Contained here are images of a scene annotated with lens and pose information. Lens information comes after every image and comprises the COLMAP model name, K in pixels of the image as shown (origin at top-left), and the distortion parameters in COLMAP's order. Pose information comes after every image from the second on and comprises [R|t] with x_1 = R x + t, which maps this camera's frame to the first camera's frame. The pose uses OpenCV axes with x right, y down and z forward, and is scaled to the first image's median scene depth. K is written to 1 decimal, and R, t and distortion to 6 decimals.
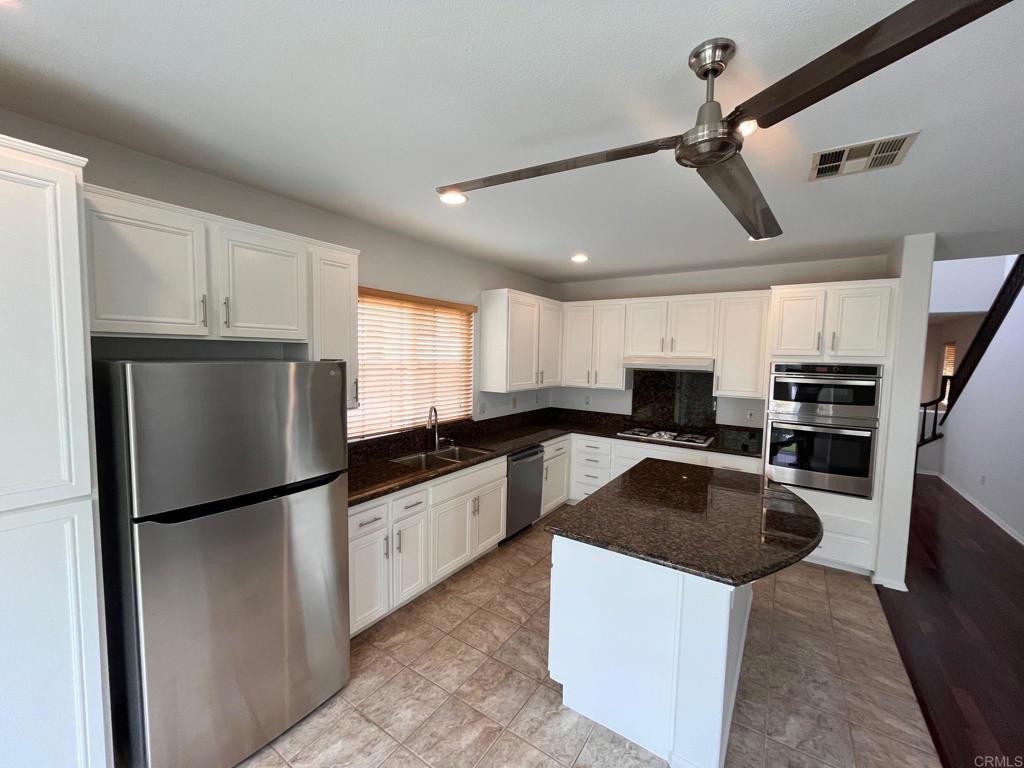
lens RADIAL K [[411.7, 0, 507.3], [0, 411.7, 381.8], [0, 0, 1]] dist [-0.003151, 0.000218]
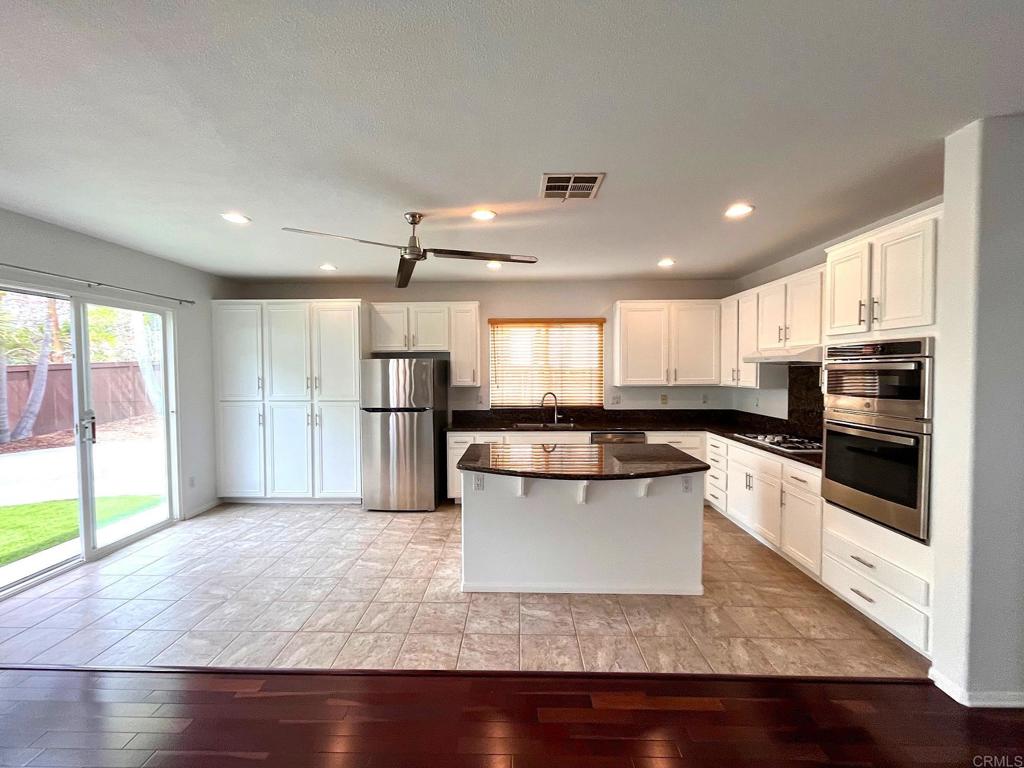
lens RADIAL K [[423.0, 0, 512.7], [0, 423.0, 383.4], [0, 0, 1]] dist [-0.000479, 0.000090]
pose [[0.551476, 0.004707, -0.834177, 0.972283], [-0.040006, 0.998983, -0.020811, 0.063704], [0.833231, 0.044849, 0.551104, 0.065153]]
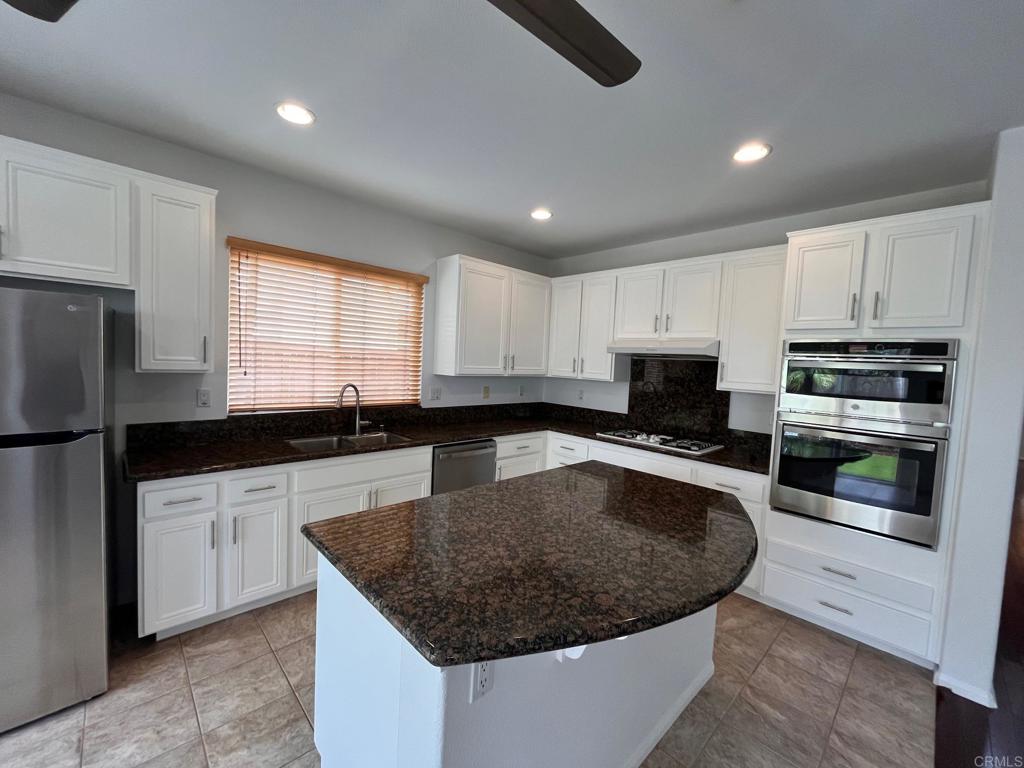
lens RADIAL K [[412.1, 0, 507.4], [0, 412.1, 382.6], [0, 0, 1]] dist [-0.001155, -0.000327]
pose [[0.977629, 0.037303, -0.207002, 0.320988], [-0.041275, 0.999037, -0.014900, 0.055382], [0.206246, 0.023111, 0.978227, 0.206586]]
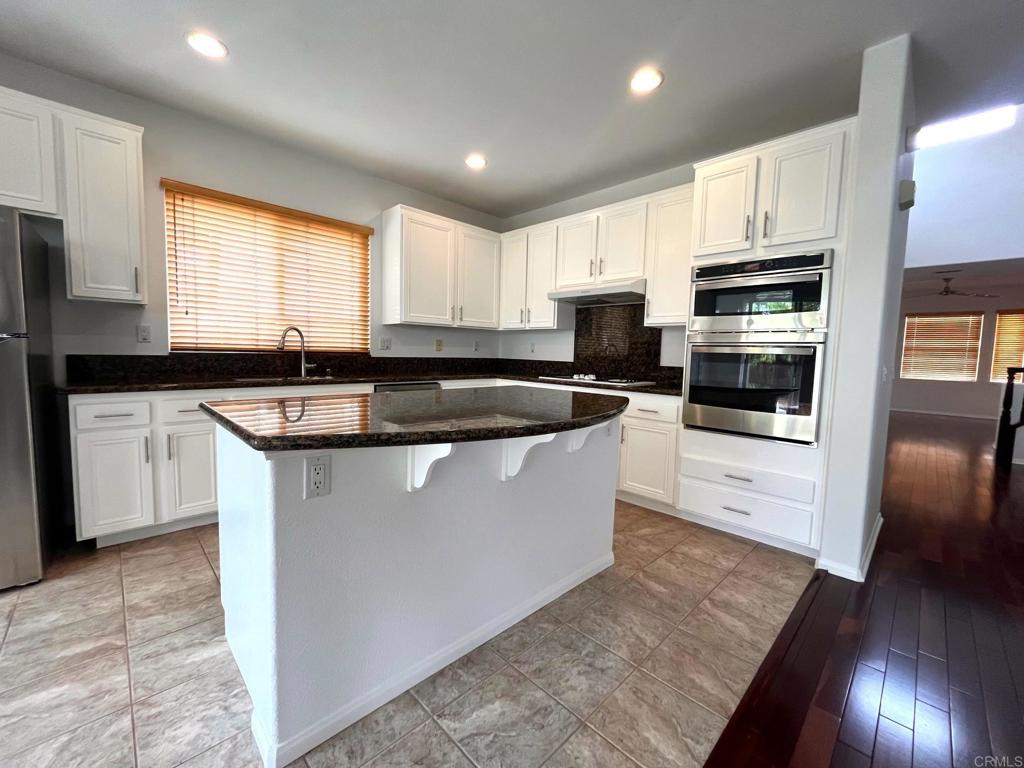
lens RADIAL K [[411.7, 0, 507.3], [0, 411.7, 381.8], [0, 0, 1]] dist [-0.003151, 0.000218]
pose [[0.980575, 0.020904, -0.195029, 0.455286], [-0.020023, 0.999778, 0.006489, 0.162928], [0.195122, -0.002457, 0.980776, 0.193262]]
